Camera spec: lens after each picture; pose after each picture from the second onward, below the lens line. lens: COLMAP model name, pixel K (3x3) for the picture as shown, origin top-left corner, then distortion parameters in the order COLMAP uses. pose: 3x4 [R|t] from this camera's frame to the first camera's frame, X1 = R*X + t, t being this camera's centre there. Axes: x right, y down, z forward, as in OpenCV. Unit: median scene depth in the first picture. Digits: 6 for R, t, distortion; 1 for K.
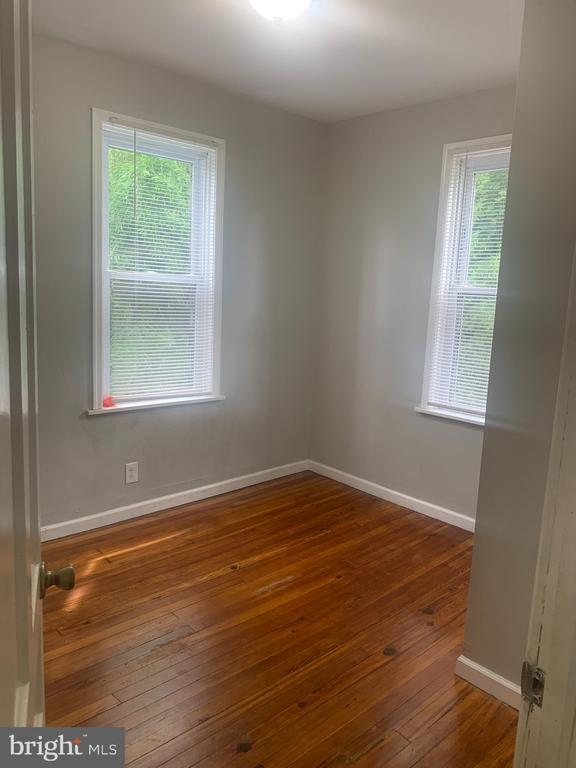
lens RADIAL K [[586.4, 0, 288.0], [0, 586.4, 382.2], [0, 0, 1]] dist [0.034263, -0.051596]
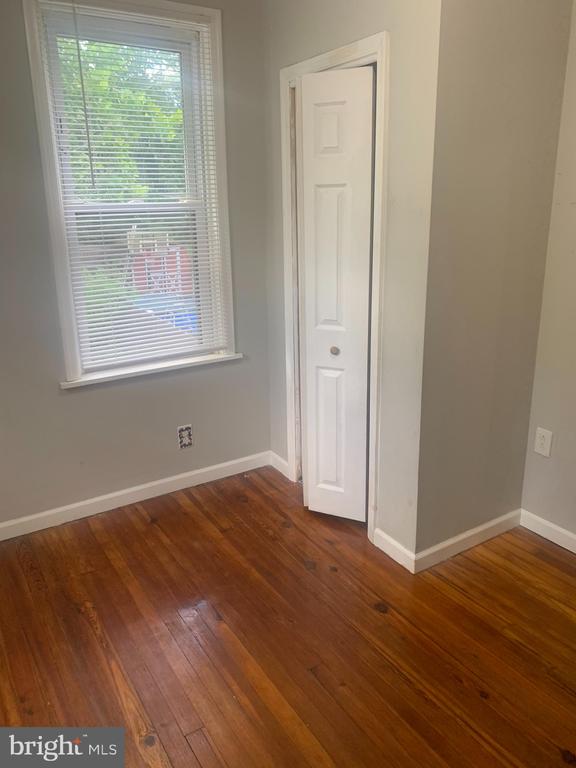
lens RADIAL K [[586.4, 0, 289.6], [0, 586.4, 383.6], [0, 0, 1]] dist [0.034263, -0.051596]
pose [[0.162115, -0.327233, 0.930934, -0.419006], [0.185974, 0.936639, 0.296852, -0.123142], [-0.969088, 0.125005, 0.212700, 0.629584]]
